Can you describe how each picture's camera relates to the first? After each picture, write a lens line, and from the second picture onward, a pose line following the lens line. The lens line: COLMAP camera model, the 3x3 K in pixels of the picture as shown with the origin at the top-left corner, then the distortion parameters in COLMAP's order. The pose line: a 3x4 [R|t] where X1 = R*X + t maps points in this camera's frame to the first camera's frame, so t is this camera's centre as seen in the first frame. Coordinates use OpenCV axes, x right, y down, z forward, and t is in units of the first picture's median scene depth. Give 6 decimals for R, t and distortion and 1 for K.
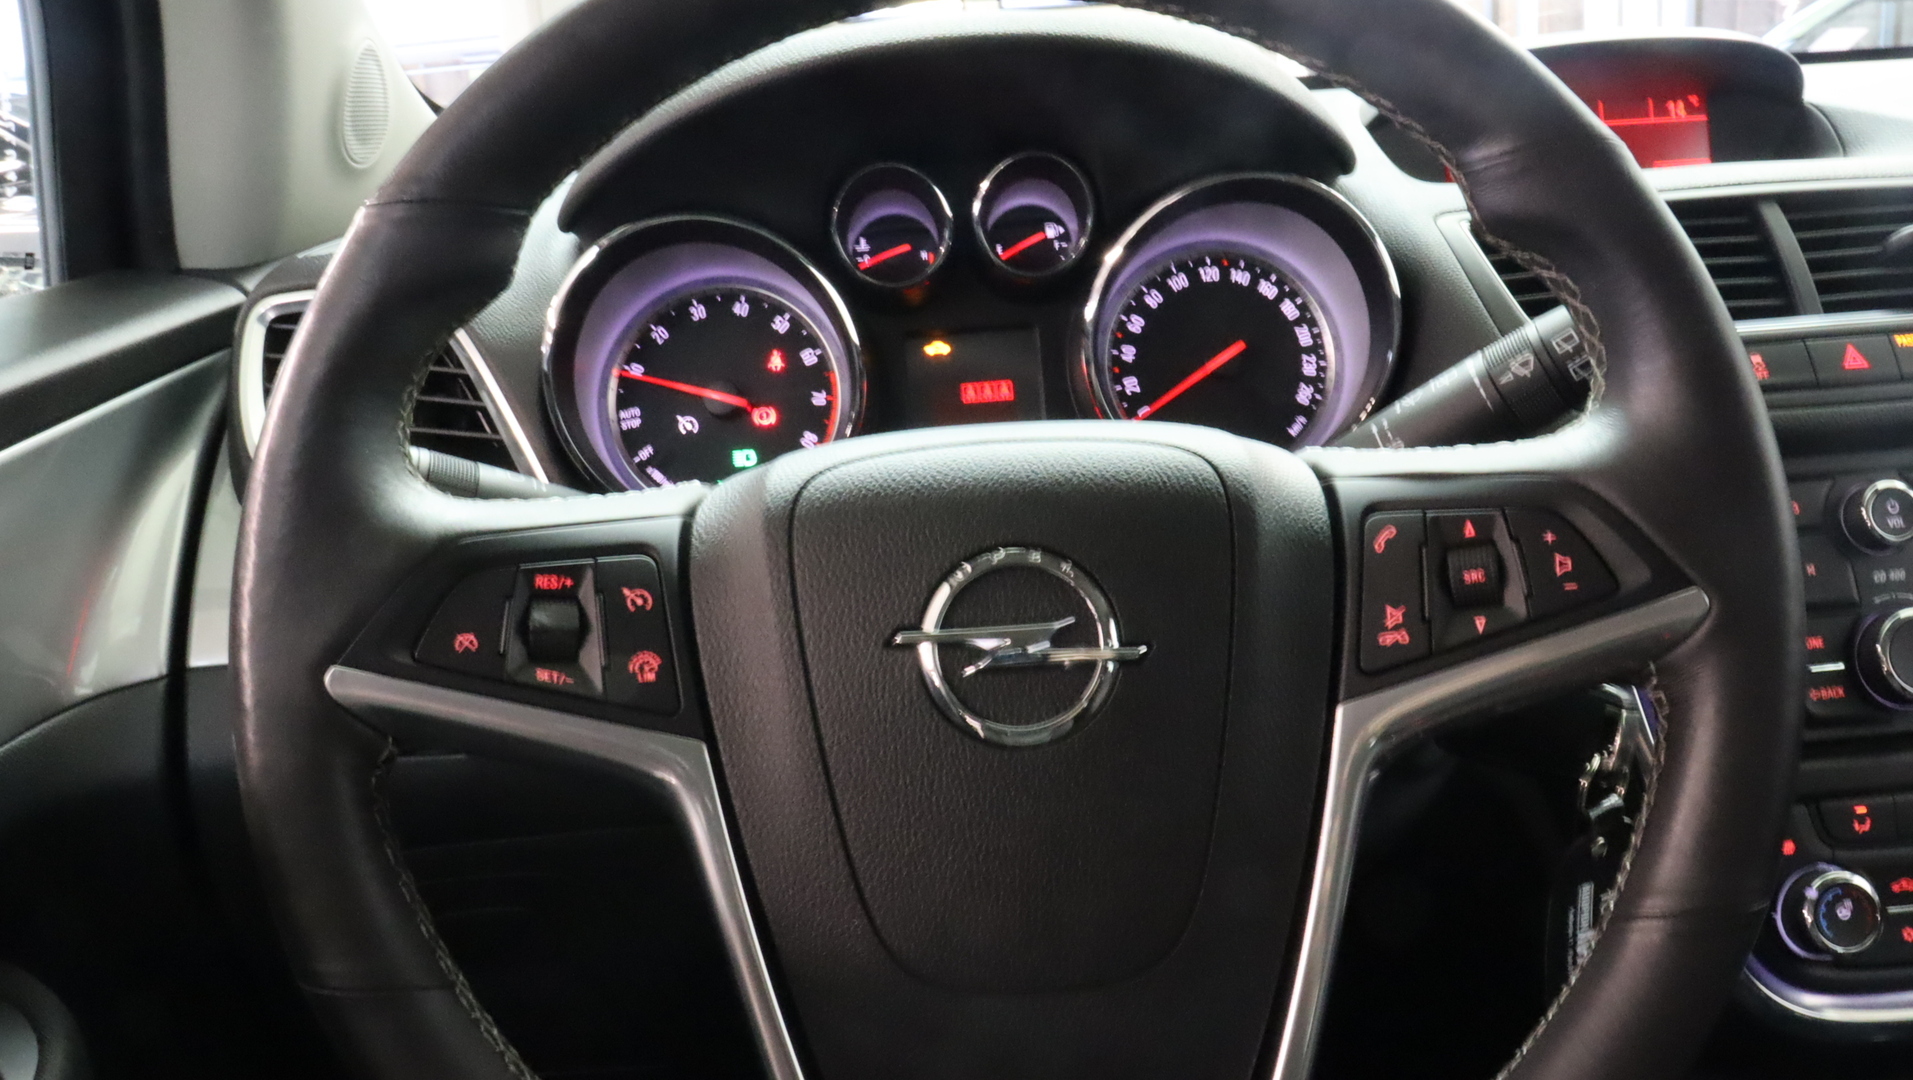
lens RADIAL K [[1585.2, 0, 956.5], [0, 1585.2, 540.0], [0, 0, 1]] dist [-0.185685, 0.152538]
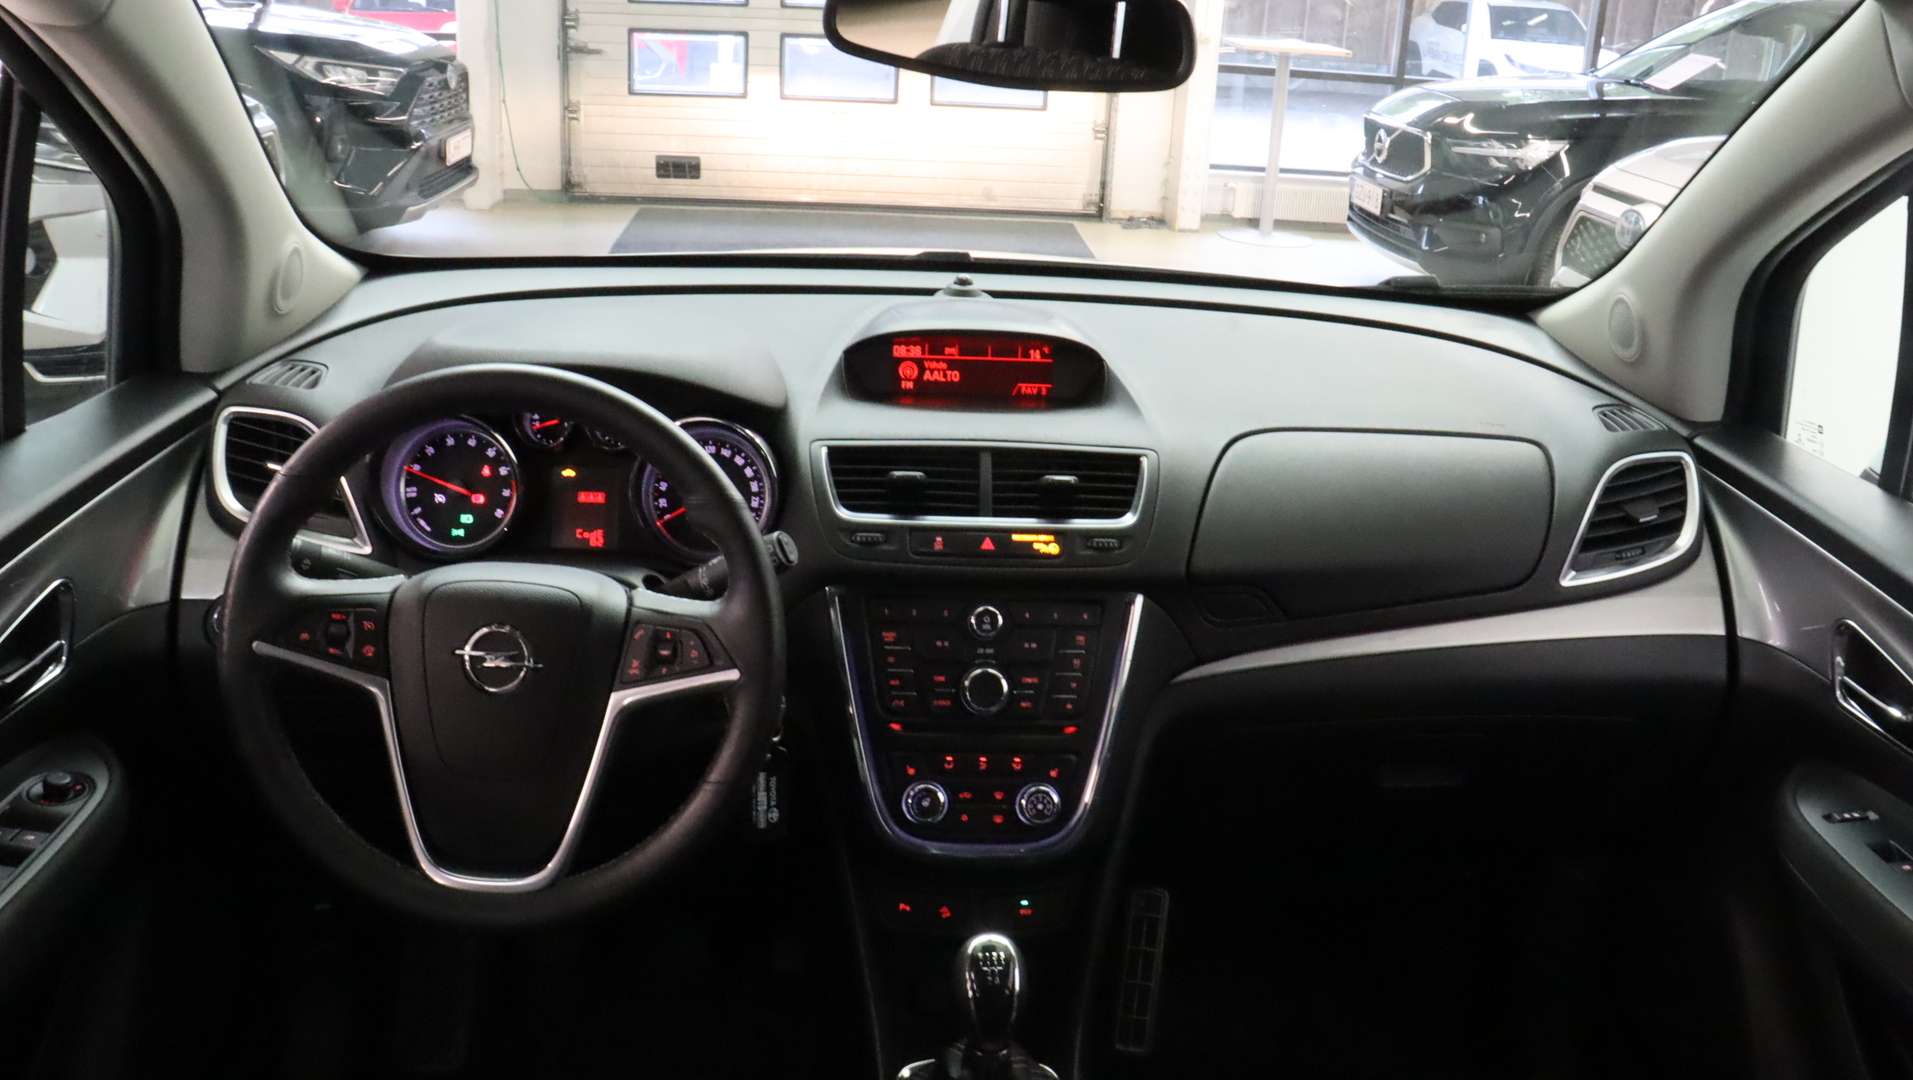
lens RADIAL K [[1585.2, 0, 956.5], [0, 1585.2, 540.0], [0, 0, 1]] dist [-0.185685, 0.152538]
pose [[0.992194, 0.109840, 0.059042, 0.425465], [-0.114489, 0.990020, 0.082175, -0.299100], [-0.049427, -0.088293, 0.994867, -1.148613]]
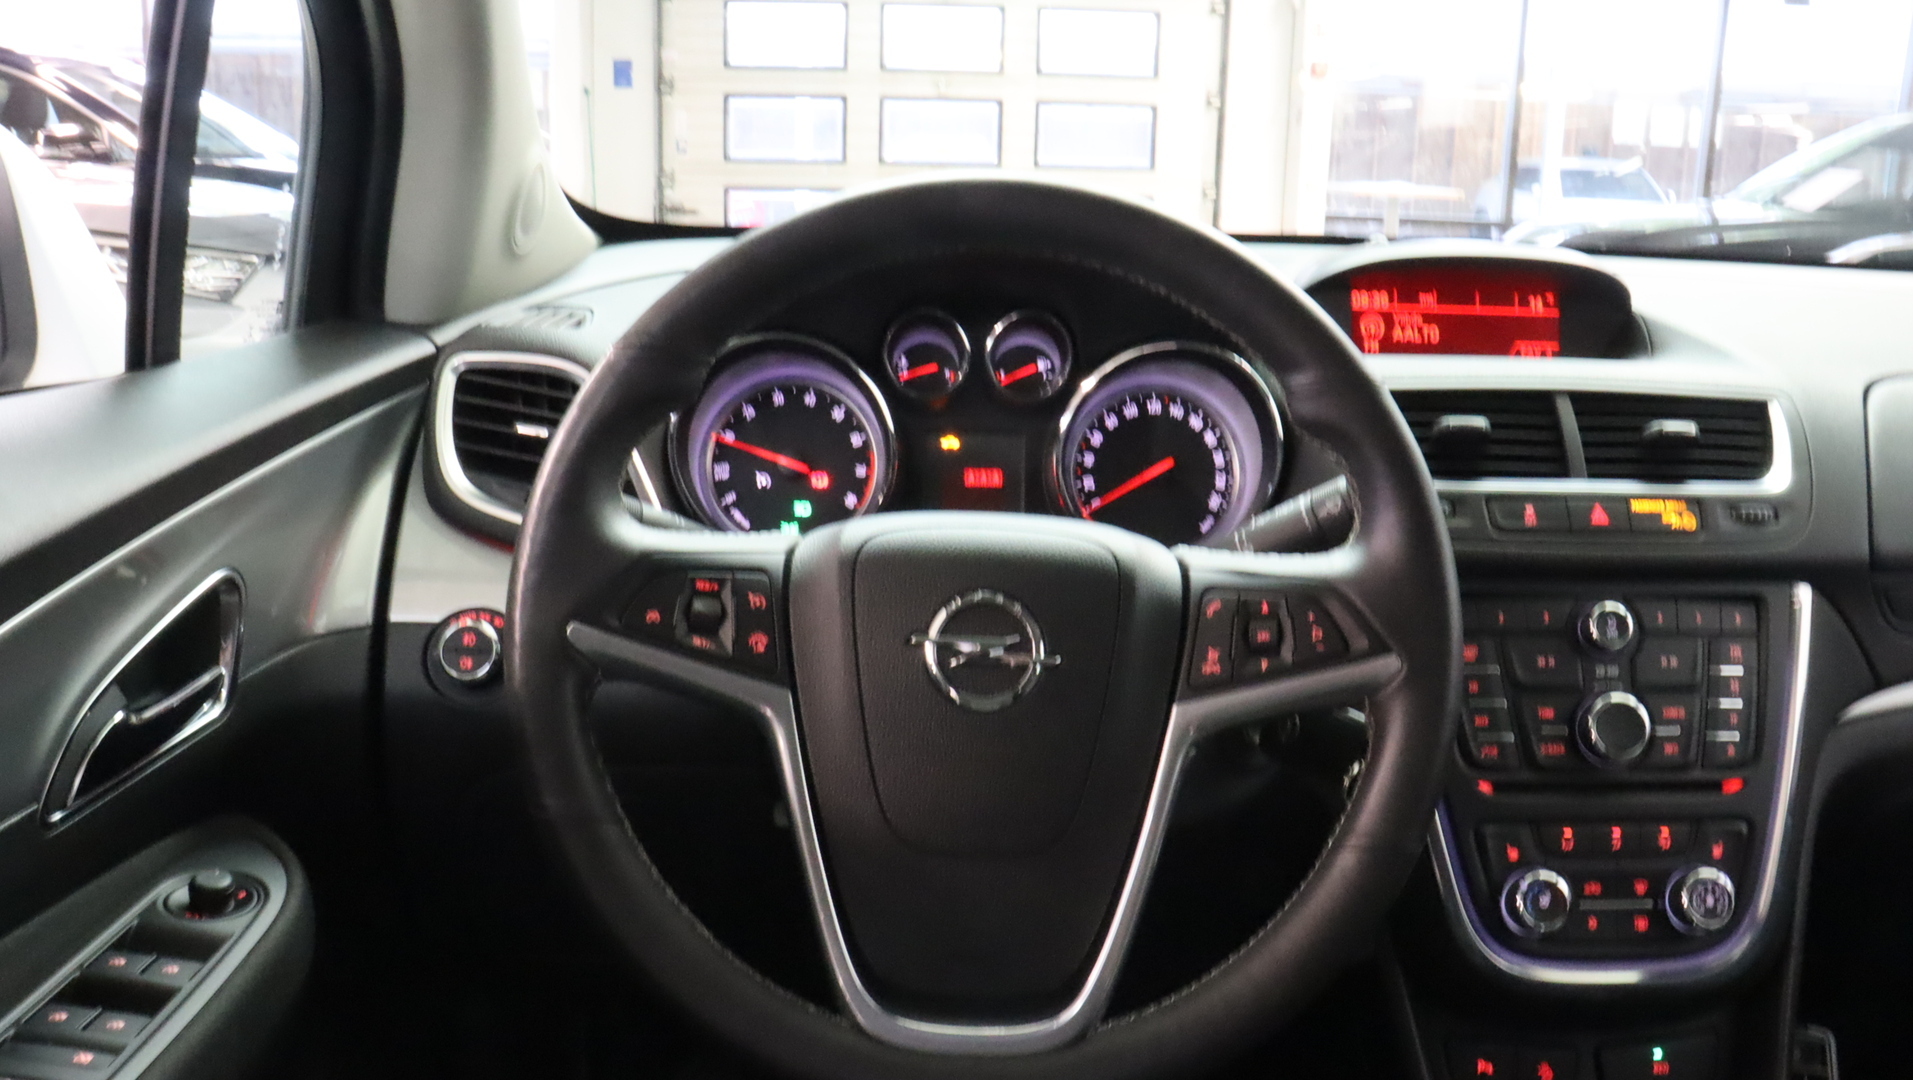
lens RADIAL K [[1585.2, 0, 956.5], [0, 1585.2, 540.0], [0, 0, 1]] dist [-0.185685, 0.152538]
pose [[0.995272, 0.097000, 0.005002, -0.006329], [-0.096830, 0.994931, -0.027129, -0.000831], [-0.007608, 0.026516, 0.999619, -0.432514]]
